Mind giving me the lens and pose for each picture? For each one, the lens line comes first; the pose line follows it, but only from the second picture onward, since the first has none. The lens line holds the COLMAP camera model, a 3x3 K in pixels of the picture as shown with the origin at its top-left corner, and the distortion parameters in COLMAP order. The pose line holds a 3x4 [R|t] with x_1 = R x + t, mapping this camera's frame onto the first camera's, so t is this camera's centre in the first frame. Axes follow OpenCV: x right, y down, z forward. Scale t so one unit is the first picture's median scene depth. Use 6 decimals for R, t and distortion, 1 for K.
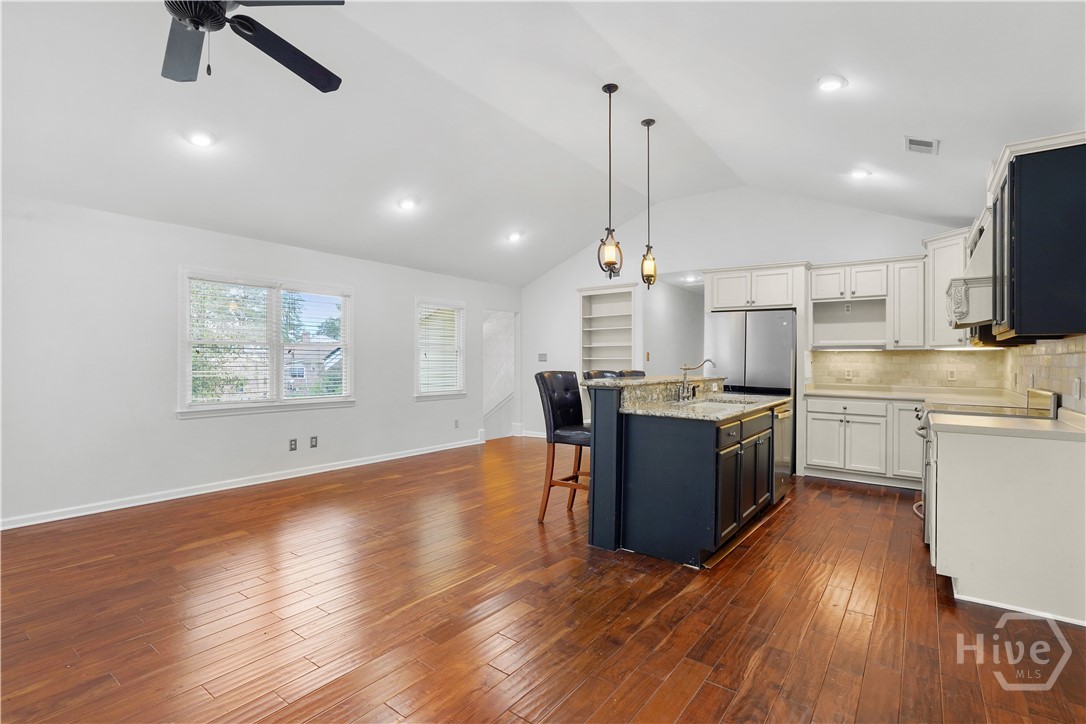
lens RADIAL K [[490.7, 0, 543.0], [0, 490.7, 362.0], [0, 0, 1]] dist [-0.001945, -0.000016]
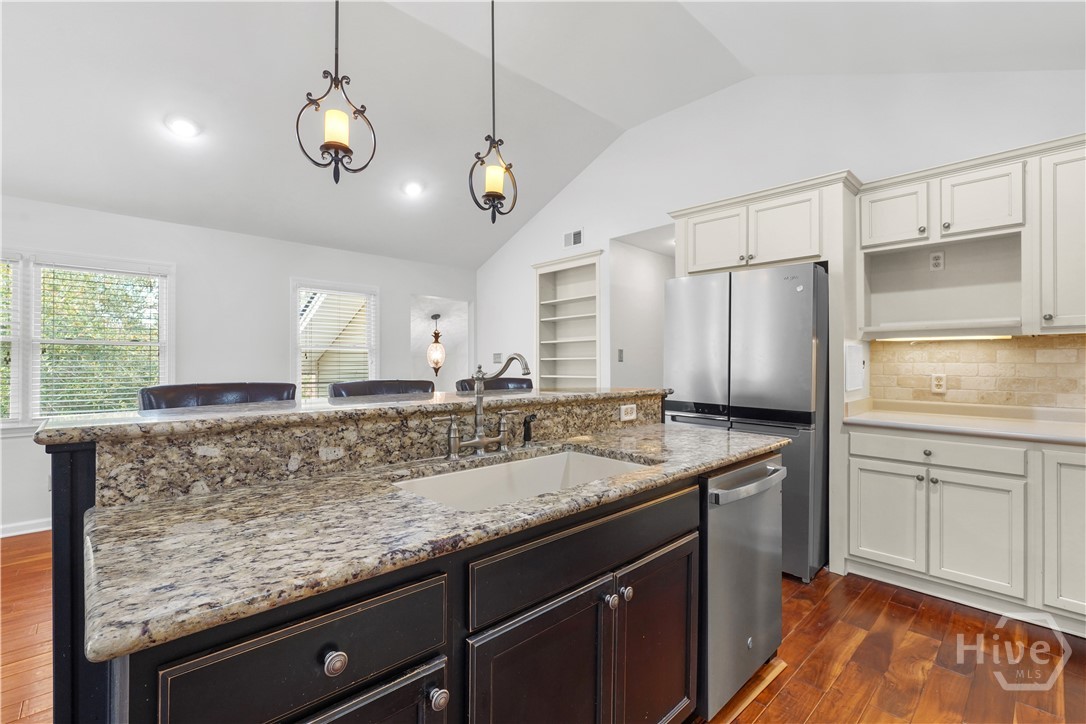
lens RADIAL K [[470.4, 0, 541.0], [0, 470.4, 363.2], [0, 0, 1]] dist [-0.000254, 0.001020]
pose [[0.985983, -0.005142, -0.166769, 0.293139], [0.004834, 0.999986, -0.002252, 0.001347], [0.166778, 0.001414, 0.985993, 0.439612]]
